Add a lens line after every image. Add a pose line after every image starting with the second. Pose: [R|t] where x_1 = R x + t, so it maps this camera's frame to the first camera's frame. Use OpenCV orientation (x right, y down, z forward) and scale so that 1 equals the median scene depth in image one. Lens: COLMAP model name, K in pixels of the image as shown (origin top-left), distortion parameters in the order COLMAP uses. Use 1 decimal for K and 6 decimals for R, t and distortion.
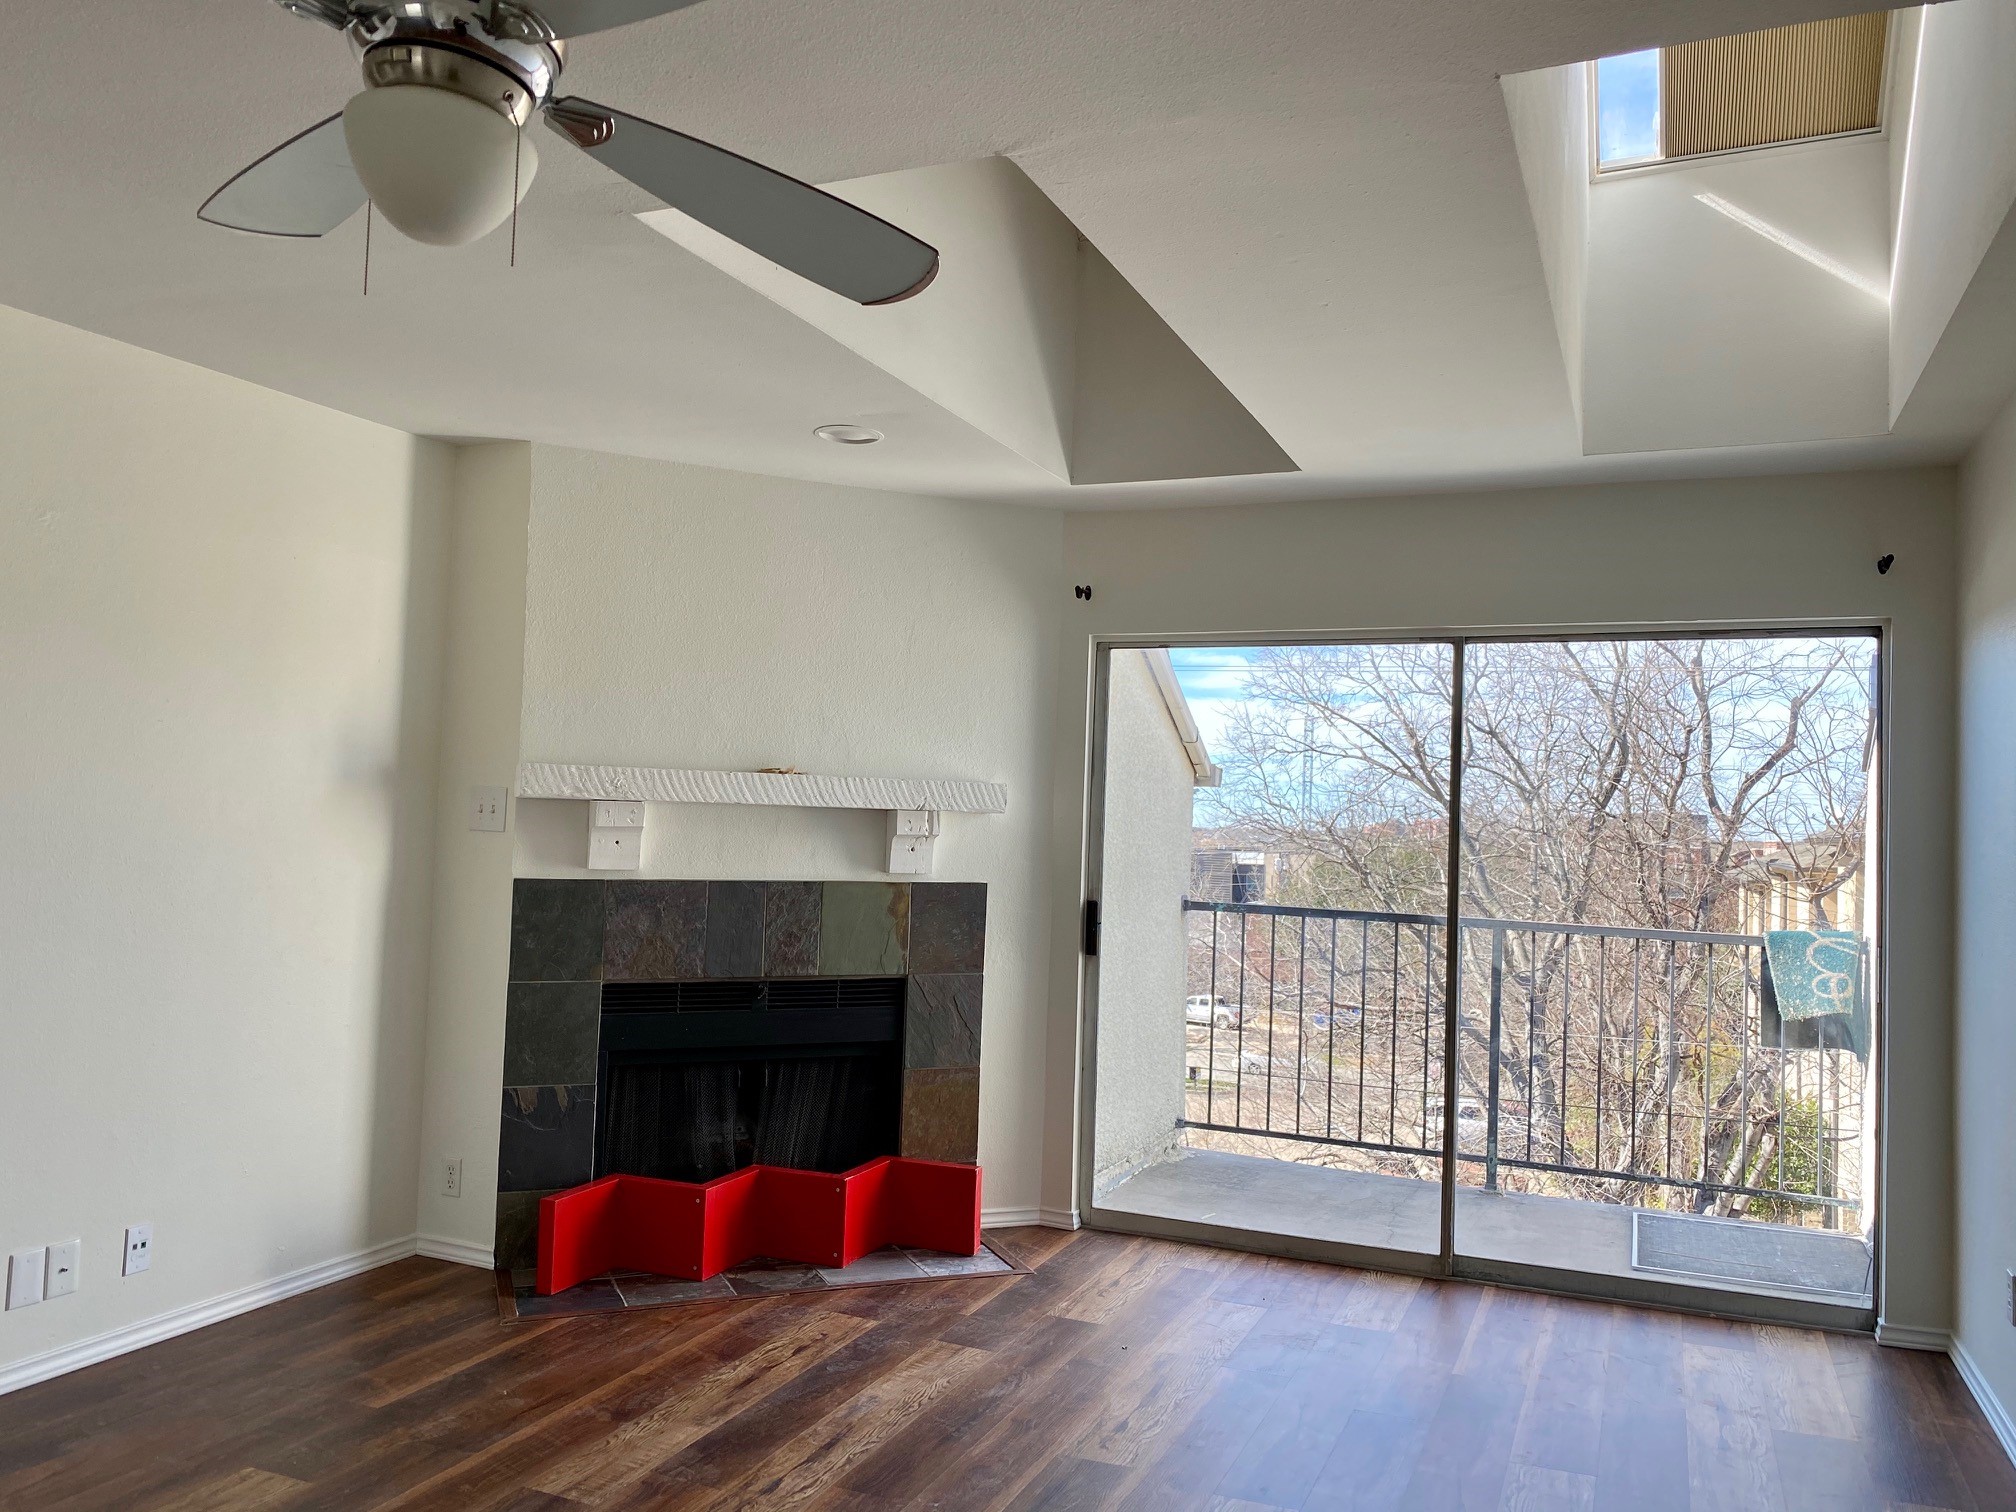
lens RADIAL K [[1447.7, 0, 1111.0], [0, 1447.7, 788.0], [0, 0, 1]] dist [0.080186, -0.114444]
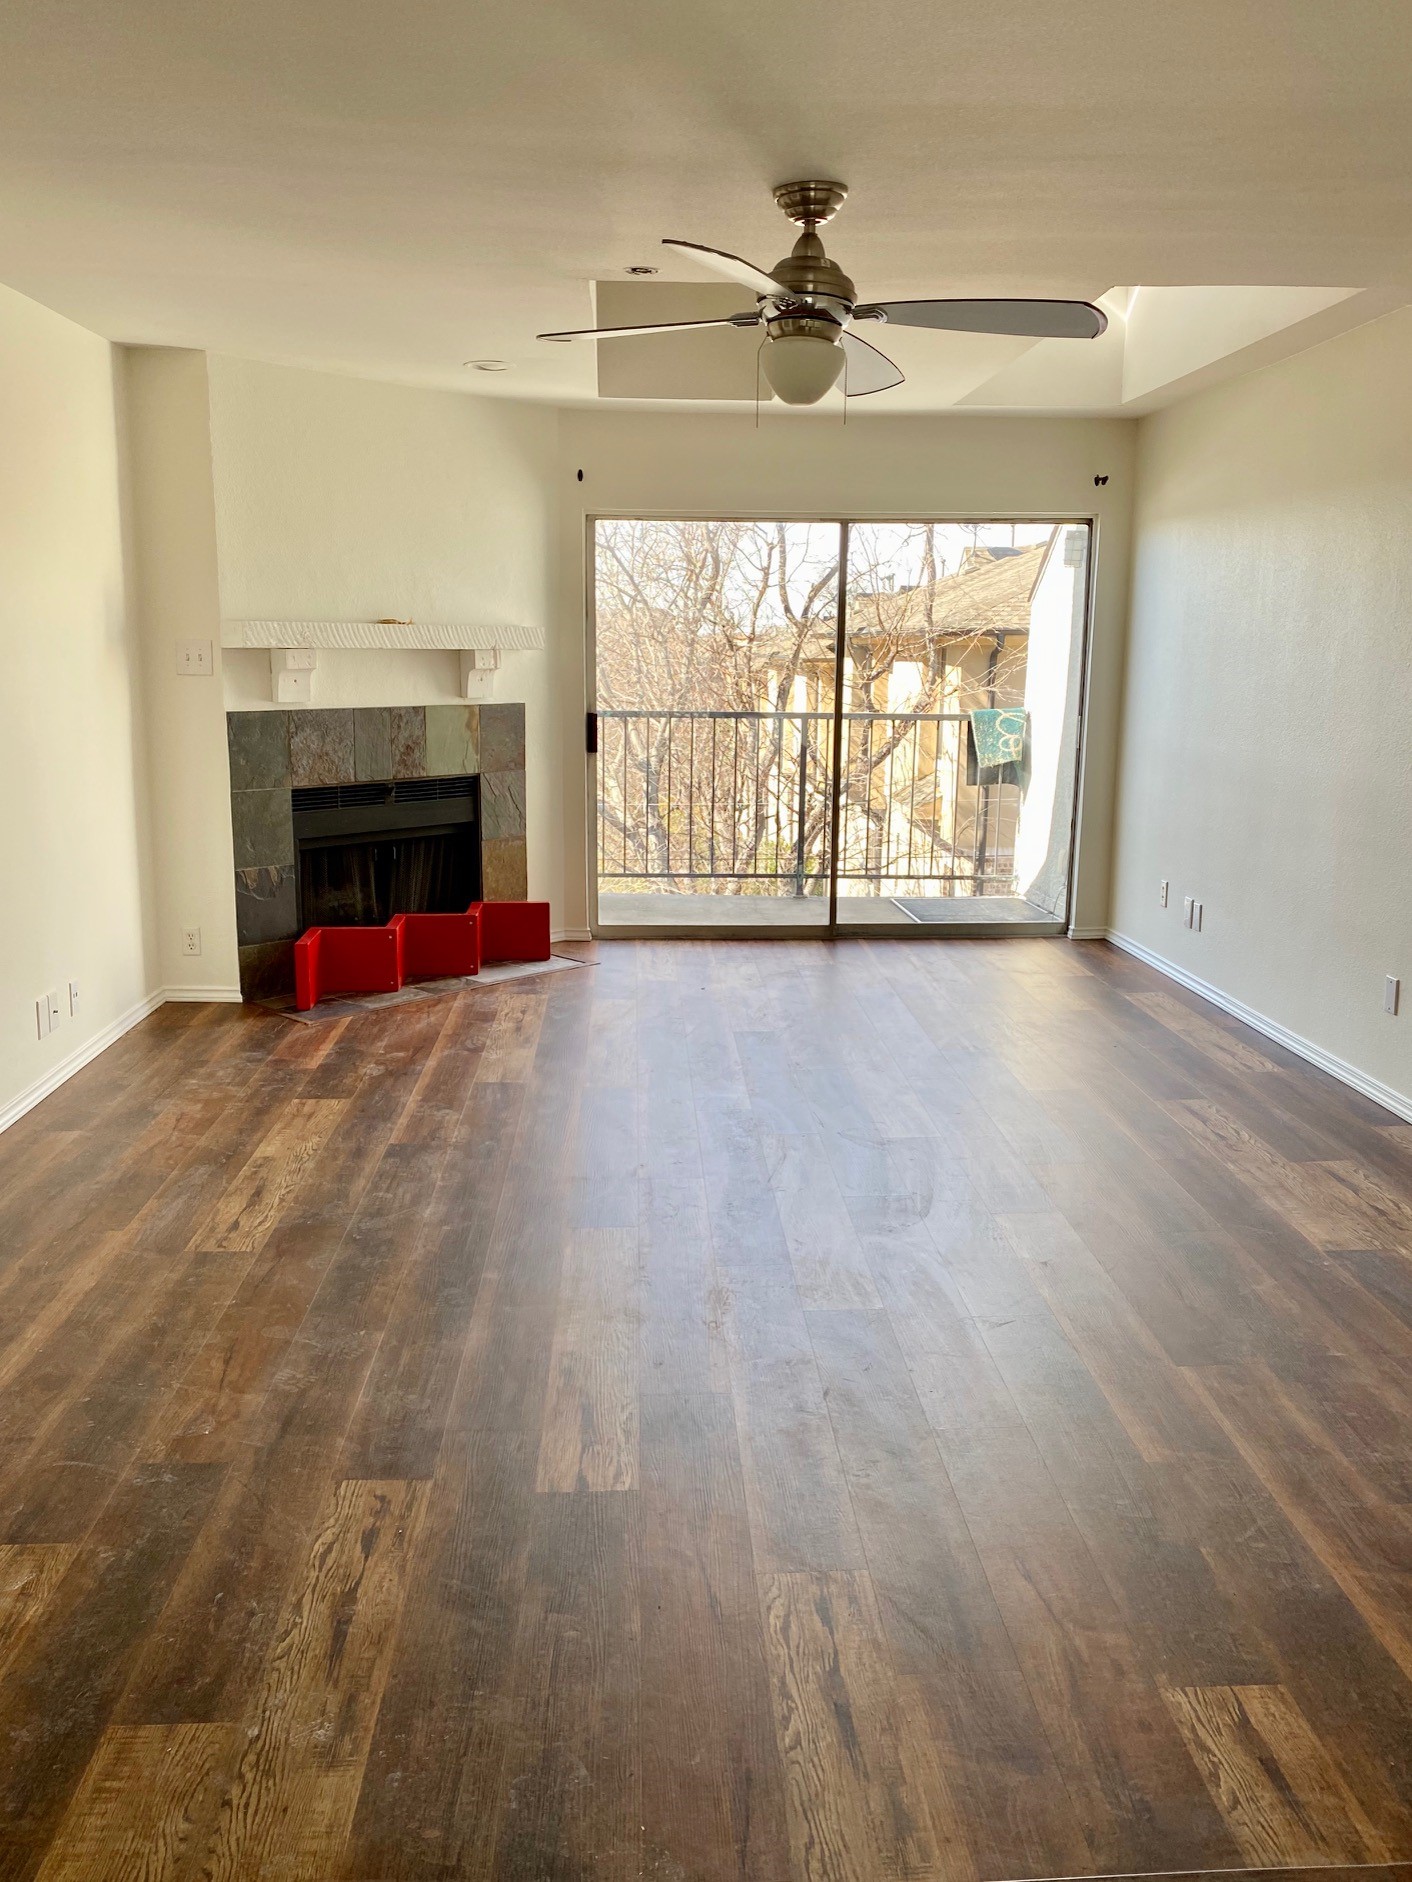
lens RADIAL K [[1469.7, 0, 704.2], [0, 1469.7, 944.5], [0, 0, 1]] dist [0.110198, -0.154810]
pose [[0.908321, -0.109752, 0.403618, -0.545467], [0.010475, 0.970627, 0.240360, -0.047497], [-0.418142, -0.214096, 0.882791, -0.362655]]
